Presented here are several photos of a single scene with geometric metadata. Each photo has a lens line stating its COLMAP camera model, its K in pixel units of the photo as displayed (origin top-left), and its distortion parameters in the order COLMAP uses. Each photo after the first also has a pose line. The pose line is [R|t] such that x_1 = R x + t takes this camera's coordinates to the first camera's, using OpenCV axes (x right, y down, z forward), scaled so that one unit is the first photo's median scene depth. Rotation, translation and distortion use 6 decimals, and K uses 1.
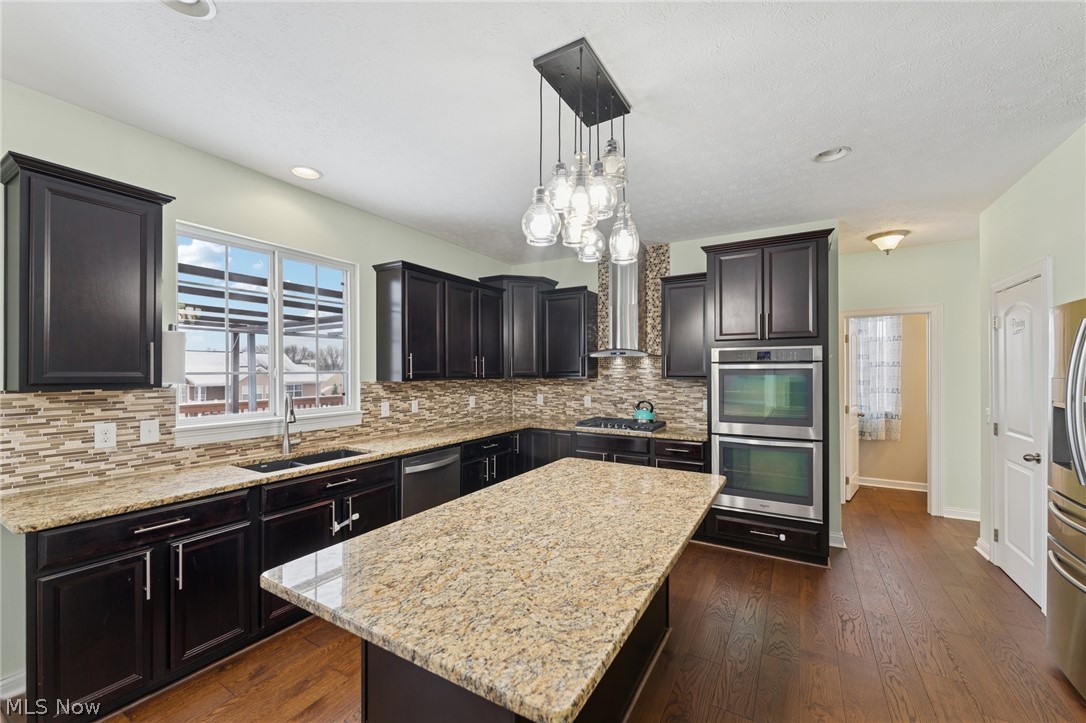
lens RADIAL K [[432.6, 0, 542.5], [0, 432.6, 367.5], [0, 0, 1]] dist [-0.000345, -0.000137]
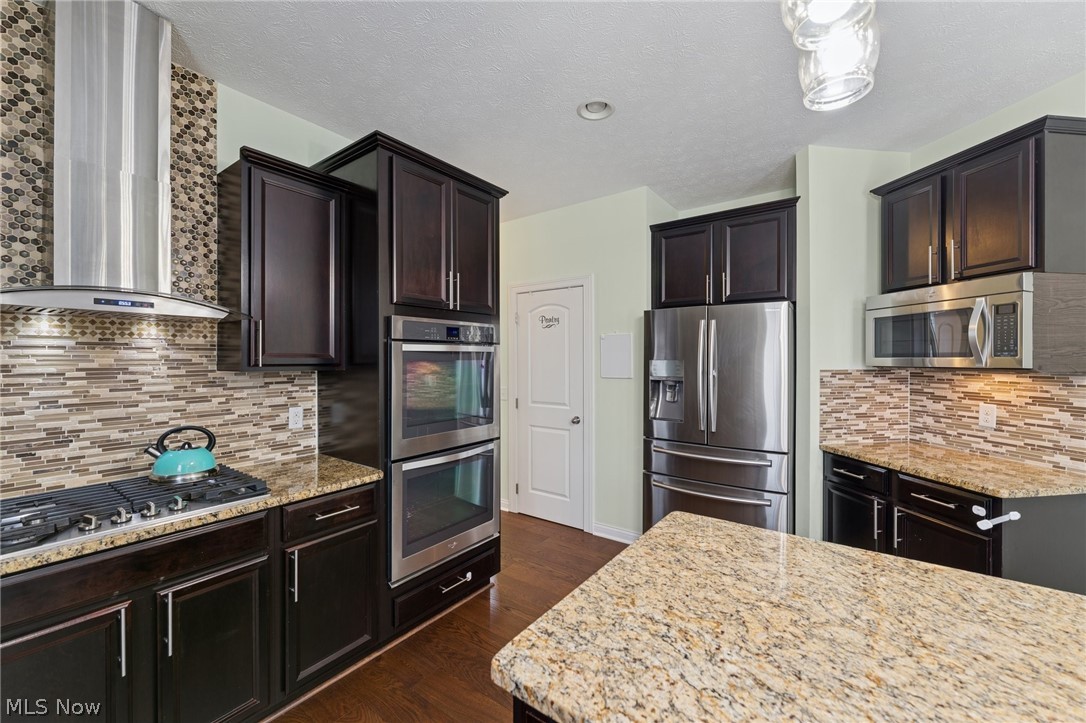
lens RADIAL K [[432.6, 0, 542.2], [0, 432.6, 358.1], [0, 0, 1]] dist [-0.000345, -0.000137]
pose [[0.102280, 0.002335, 0.994753, -0.137027], [-0.003624, 0.999991, -0.001974, 0.011480], [-0.994749, -0.003403, 0.102288, 0.612815]]
